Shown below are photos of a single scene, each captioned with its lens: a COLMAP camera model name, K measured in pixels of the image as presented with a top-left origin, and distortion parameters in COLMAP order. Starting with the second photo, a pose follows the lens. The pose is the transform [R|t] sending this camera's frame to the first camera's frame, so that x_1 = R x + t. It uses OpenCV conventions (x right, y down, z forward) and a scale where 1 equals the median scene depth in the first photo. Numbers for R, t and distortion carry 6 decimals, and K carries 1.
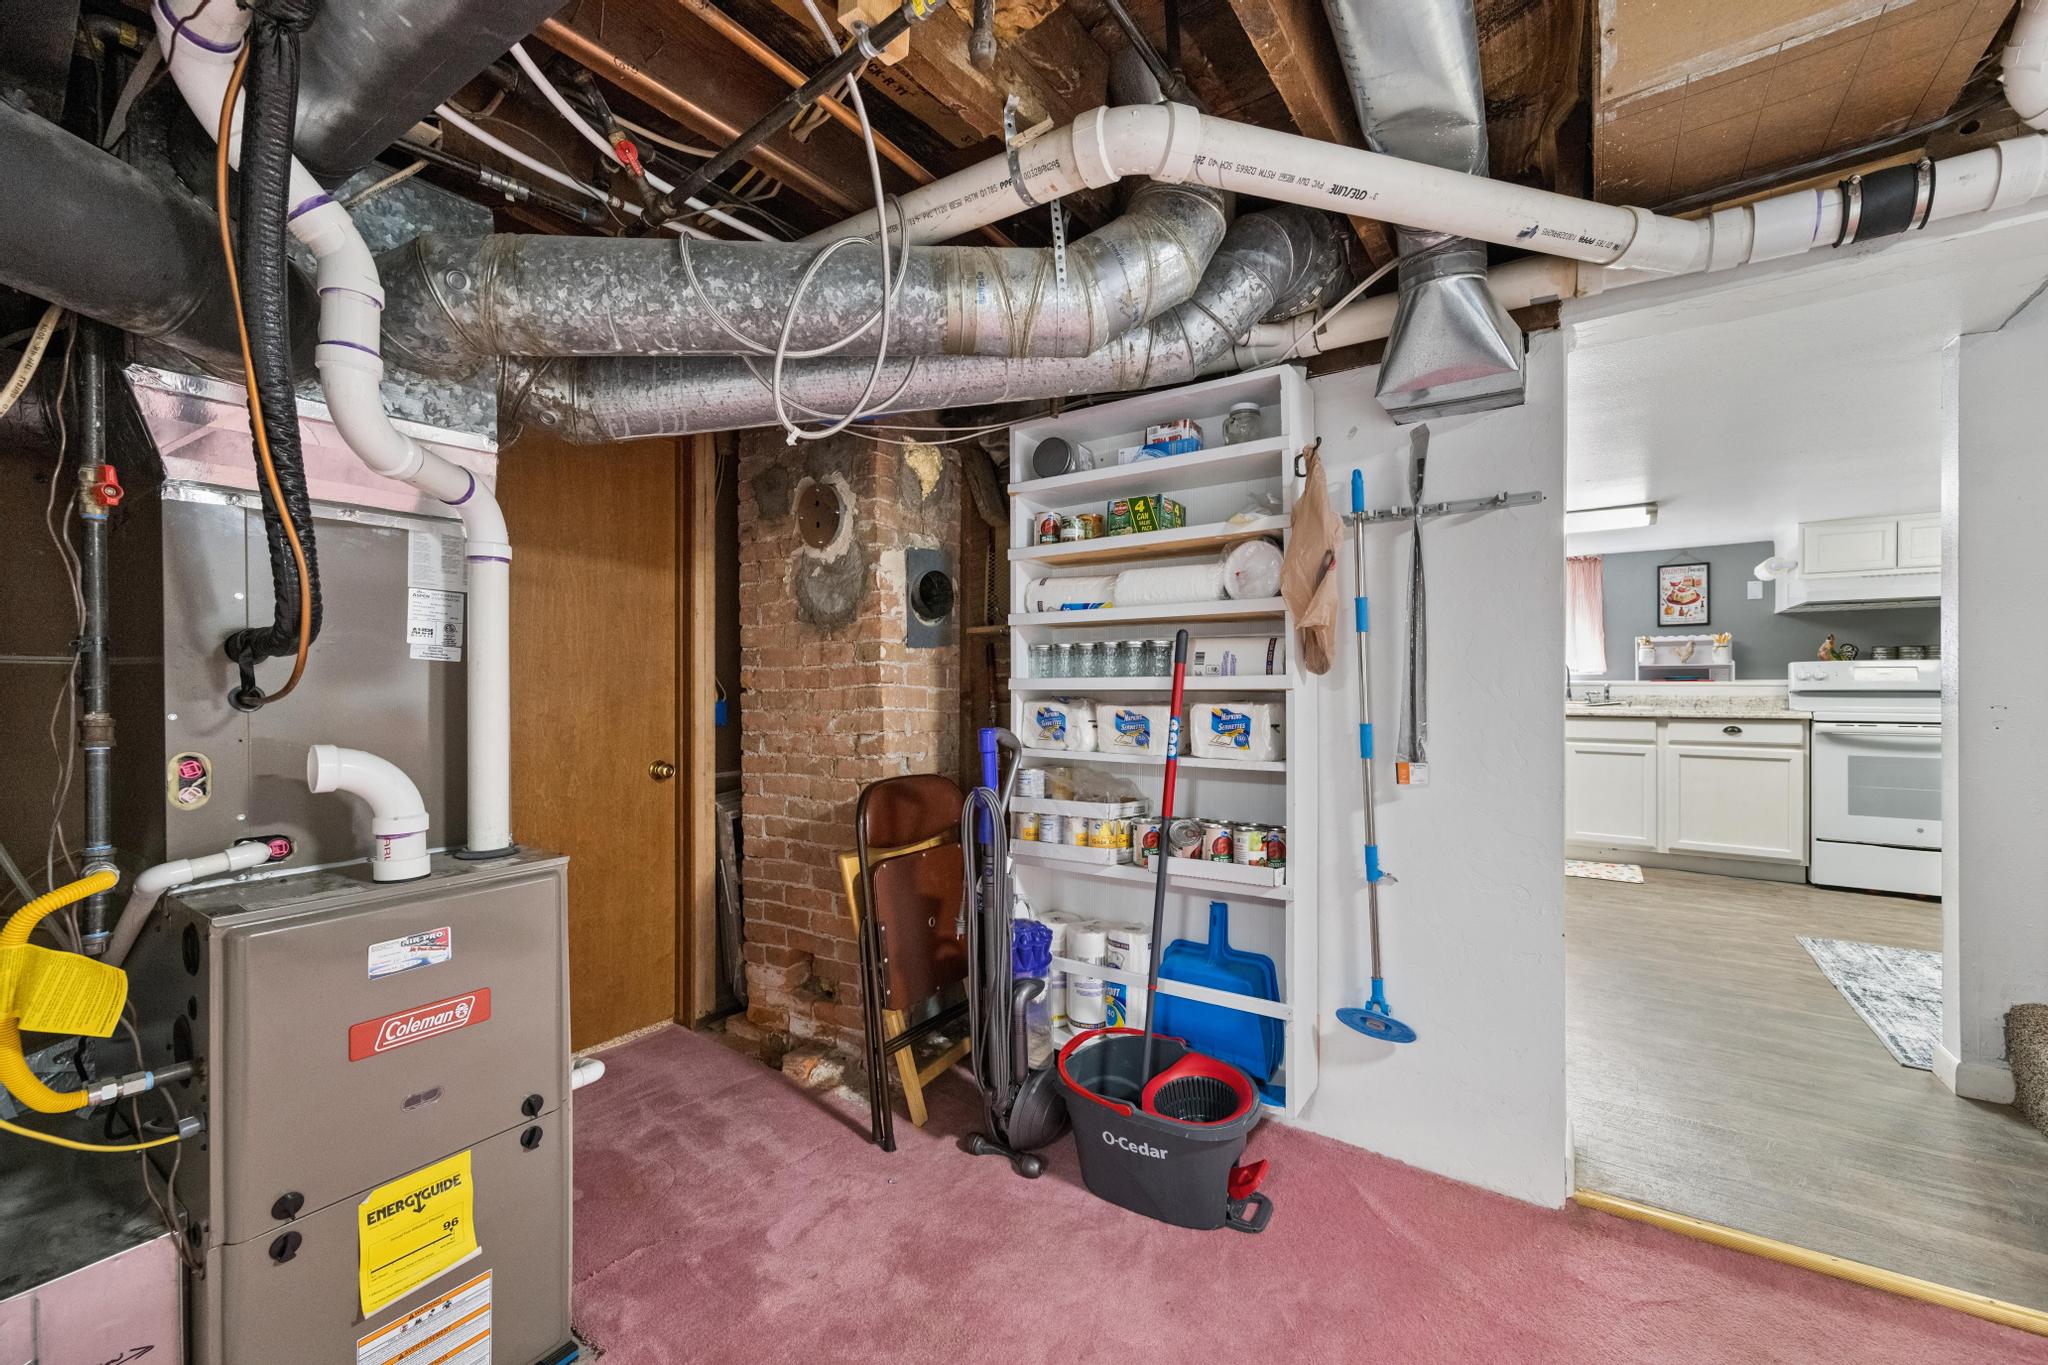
lens RADIAL K [[805.1, 0, 1045.9], [0, 805.1, 689.6], [0, 0, 1]] dist [-0.000902, -0.000053]
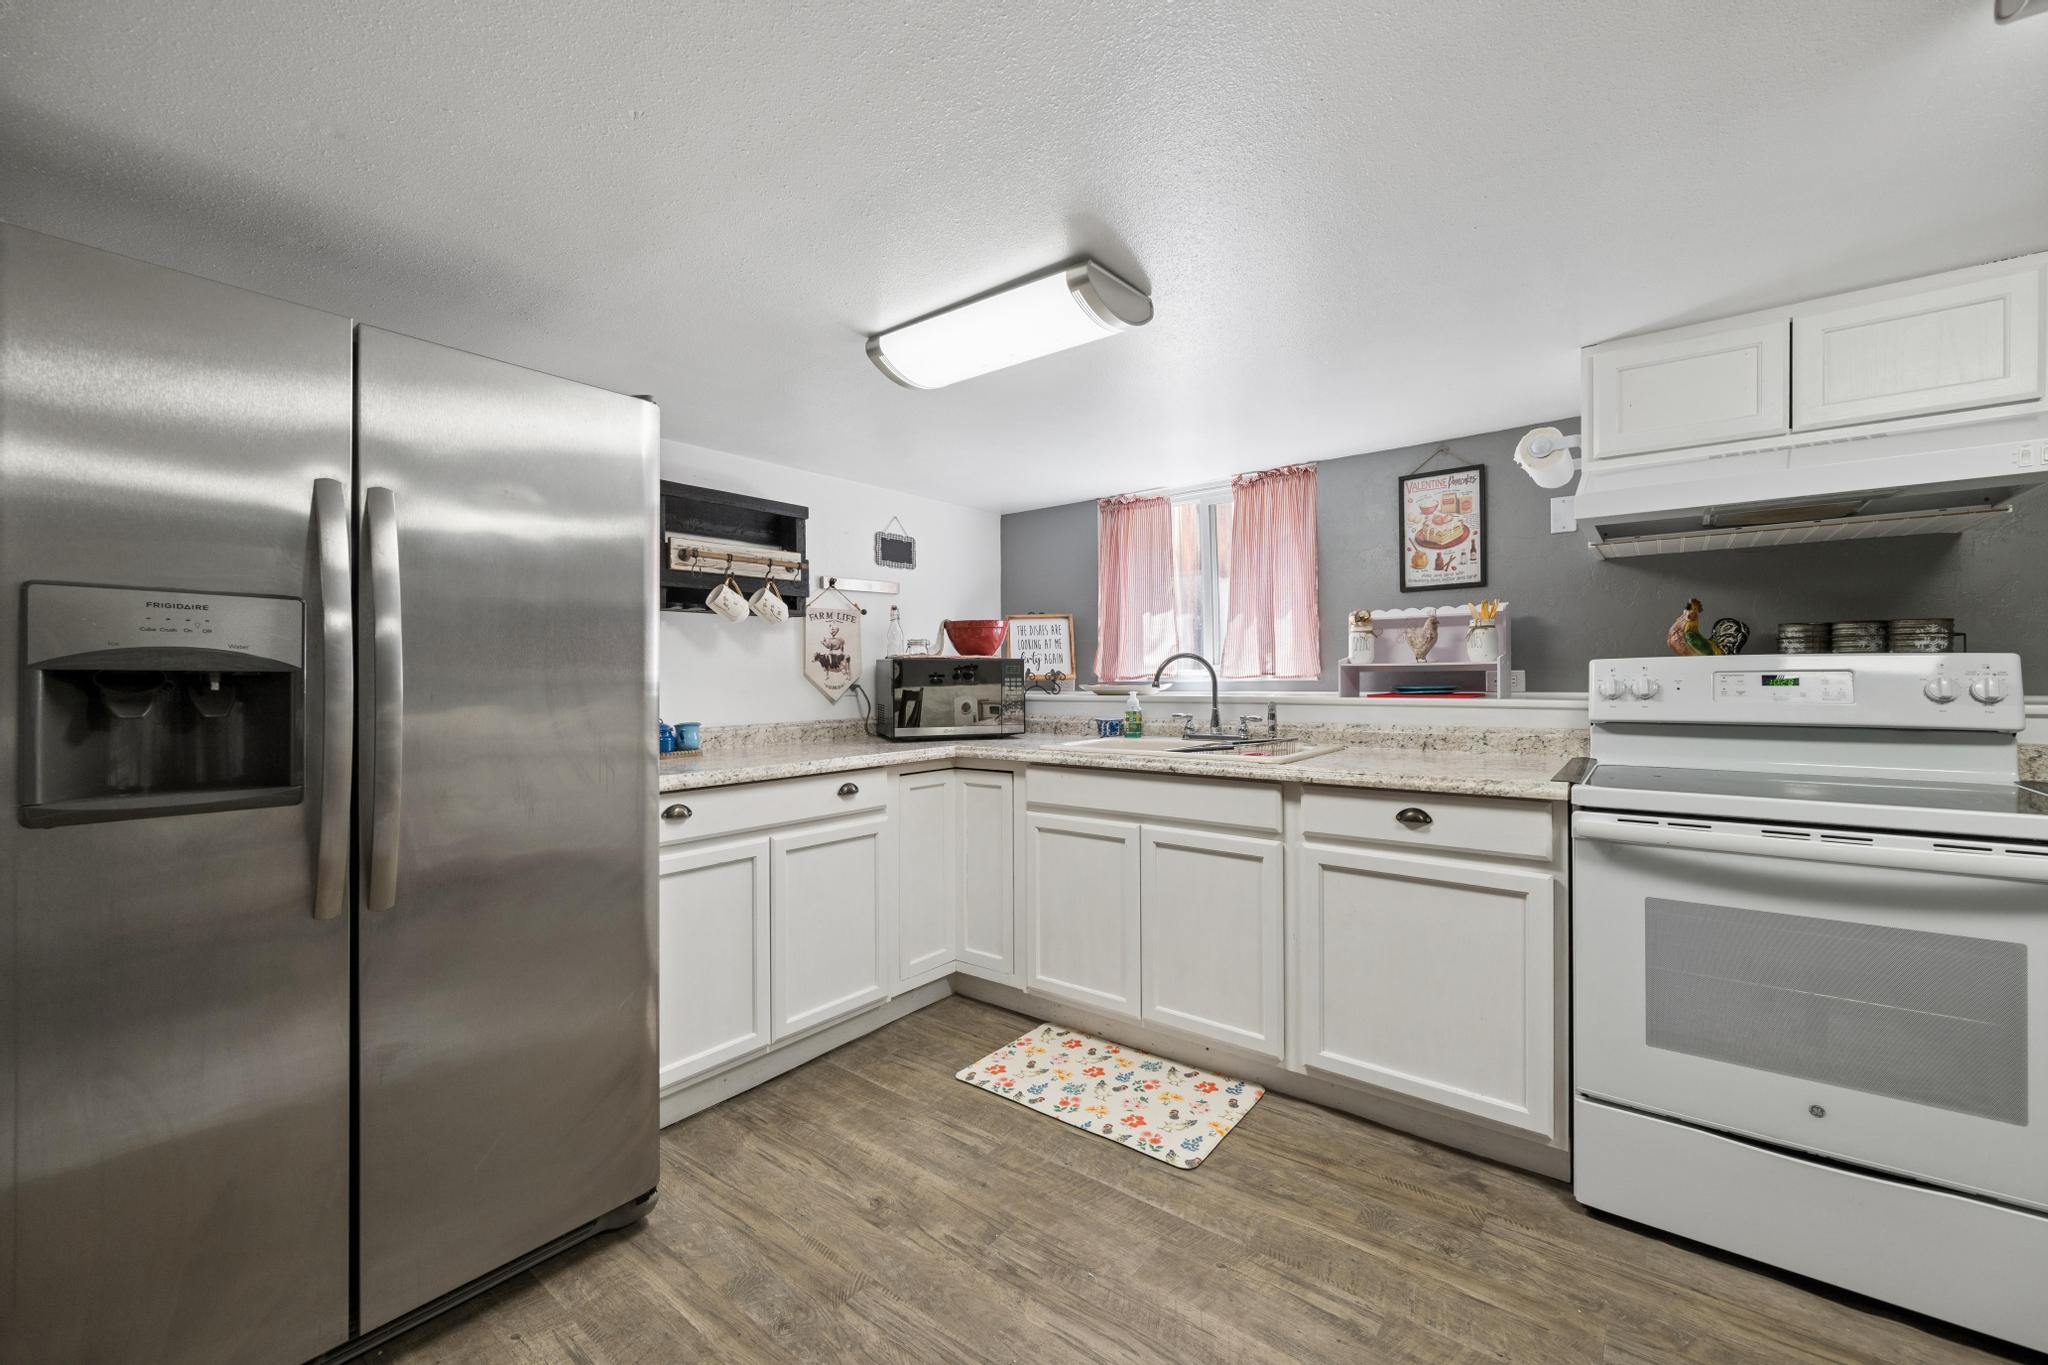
lens RADIAL K [[839.2, 0, 1024.0], [0, 839.2, 682.5], [0, 0, 1]] dist [-0.000796, -0.000109]
pose [[0.998176, -0.007844, -0.059855, 0.618515], [0.008022, 0.999964, 0.002740, -0.024373], [0.059832, -0.003215, 0.998203, 0.489524]]
